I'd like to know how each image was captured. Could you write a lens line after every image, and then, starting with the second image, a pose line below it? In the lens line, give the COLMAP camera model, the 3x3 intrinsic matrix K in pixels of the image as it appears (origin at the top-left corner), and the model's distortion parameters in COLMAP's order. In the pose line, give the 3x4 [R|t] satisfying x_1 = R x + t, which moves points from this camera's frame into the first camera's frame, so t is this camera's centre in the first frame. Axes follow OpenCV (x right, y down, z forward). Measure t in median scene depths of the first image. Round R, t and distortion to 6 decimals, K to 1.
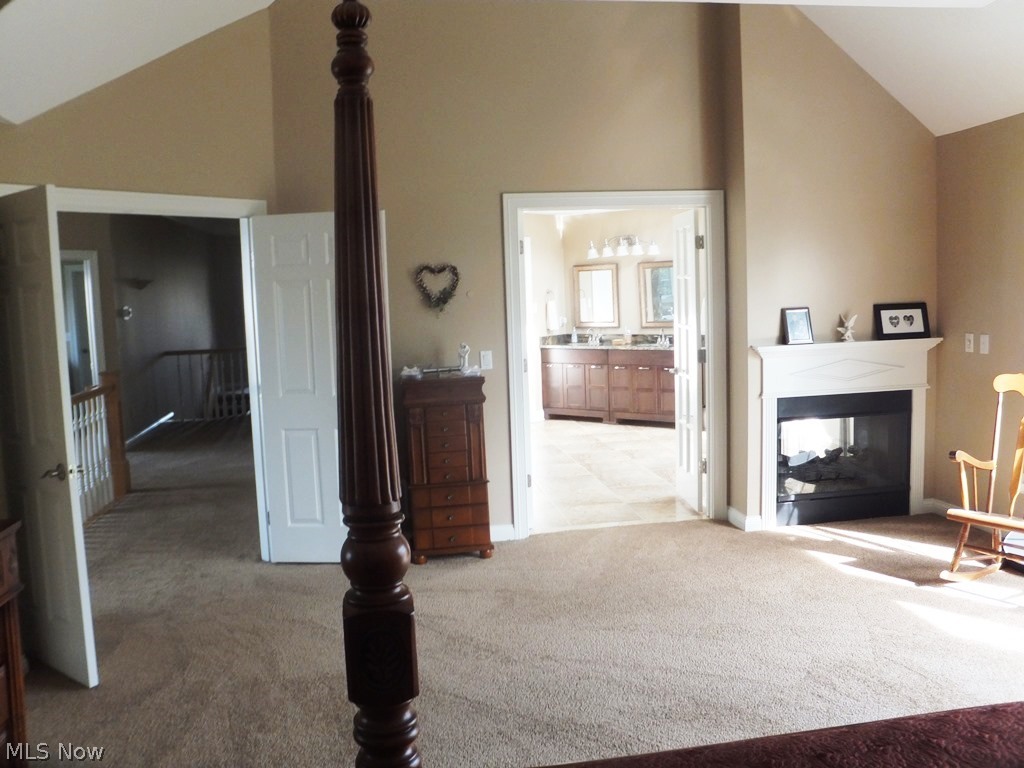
lens RADIAL K [[950.0, 0, 515.2], [0, 950.0, 382.5], [0, 0, 1]] dist [-0.062369, 0.000000]
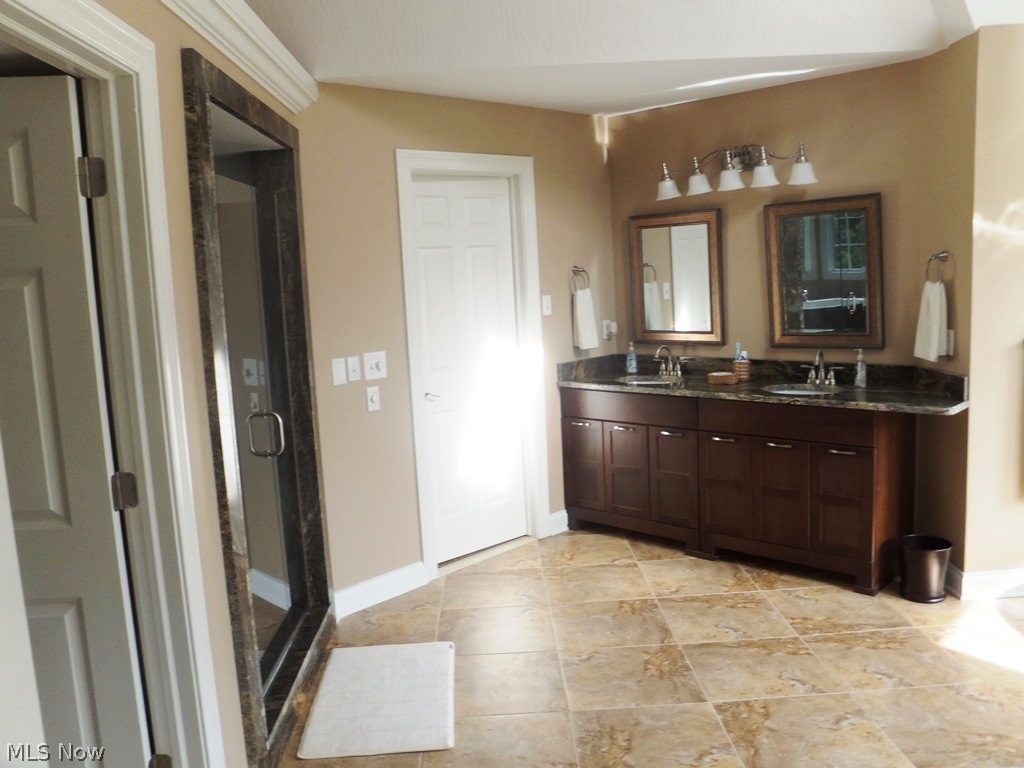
lens RADIAL K [[950.0, 0, 507.4], [0, 950.0, 386.4], [0, 0, 1]] dist [-0.062369, 0.000000]
pose [[0.992444, 0.002326, -0.122675, 0.060739], [0.001217, 0.999585, 0.028794, -0.051133], [0.122691, -0.028726, 0.992029, 0.519450]]
